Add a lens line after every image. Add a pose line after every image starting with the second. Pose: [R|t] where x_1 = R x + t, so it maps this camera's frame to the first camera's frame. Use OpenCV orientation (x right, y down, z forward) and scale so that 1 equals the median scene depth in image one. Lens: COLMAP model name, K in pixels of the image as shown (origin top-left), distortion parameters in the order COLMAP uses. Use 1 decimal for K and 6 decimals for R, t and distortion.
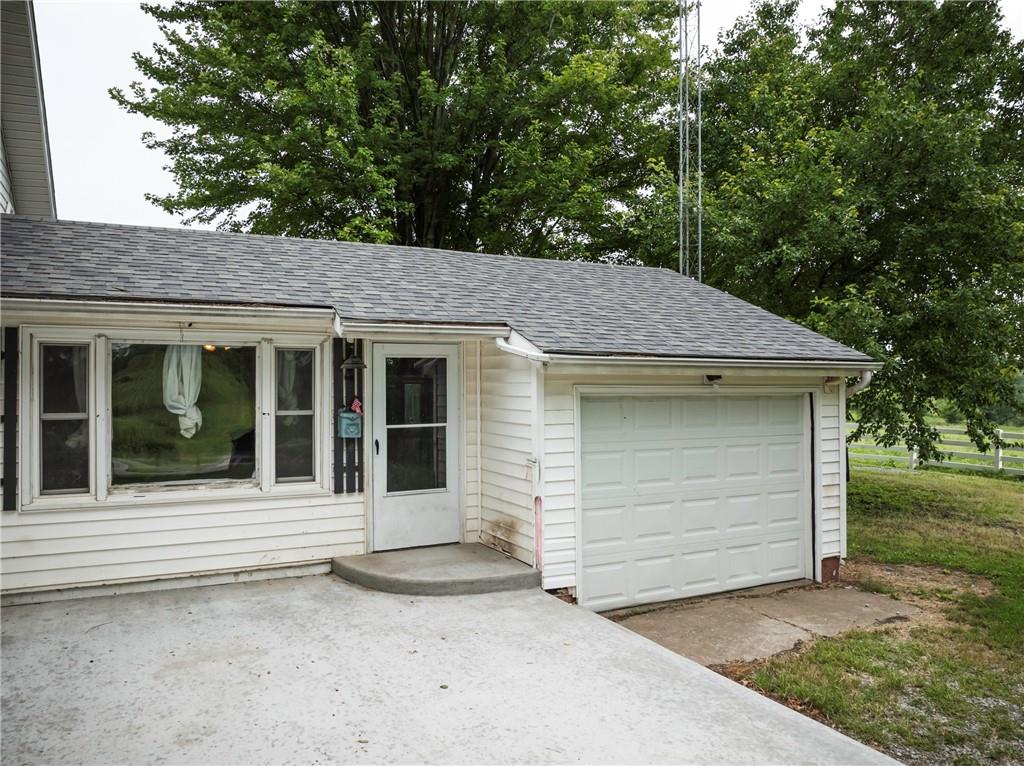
lens RADIAL K [[742.8, 0, 512.0], [0, 742.8, 383.0], [0, 0, 1]] dist [-0.034980, -0.000708]
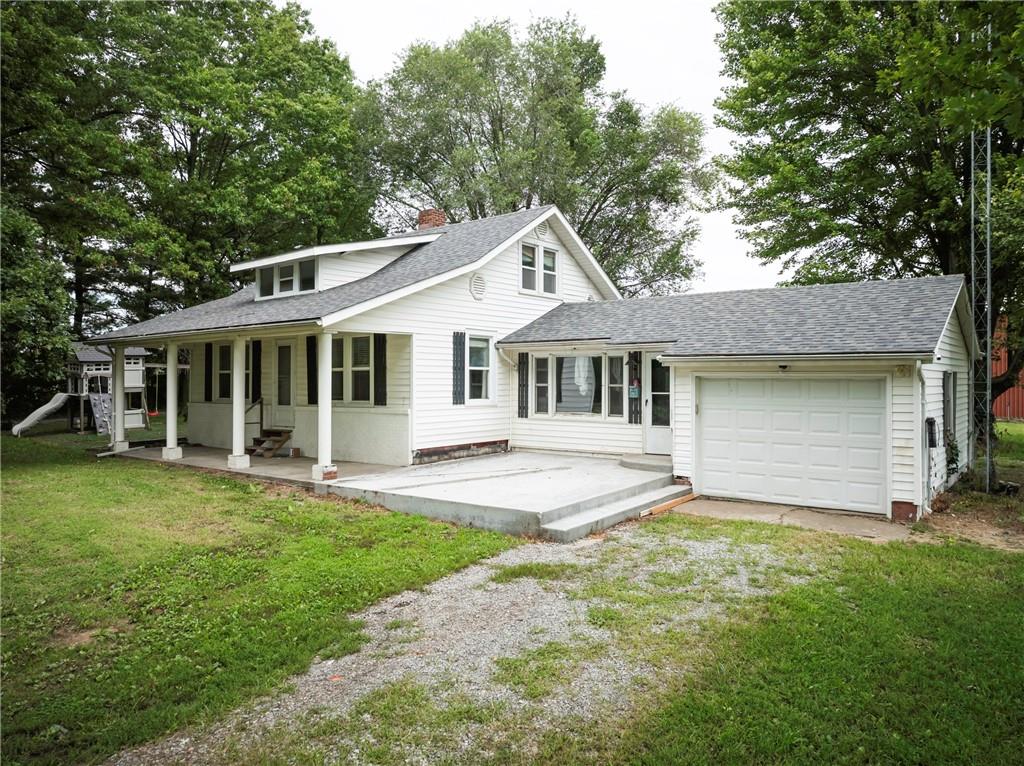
lens RADIAL K [[716.5, 0, 512.0], [0, 716.5, 383.0], [0, 0, 1]] dist [-0.050664, -0.003977]
pose [[0.434572, 0.006529, -0.900614, 1.445516], [0.000200, 0.999973, 0.007346, 0.016412], [0.900637, -0.003373, 0.434559, -0.203457]]
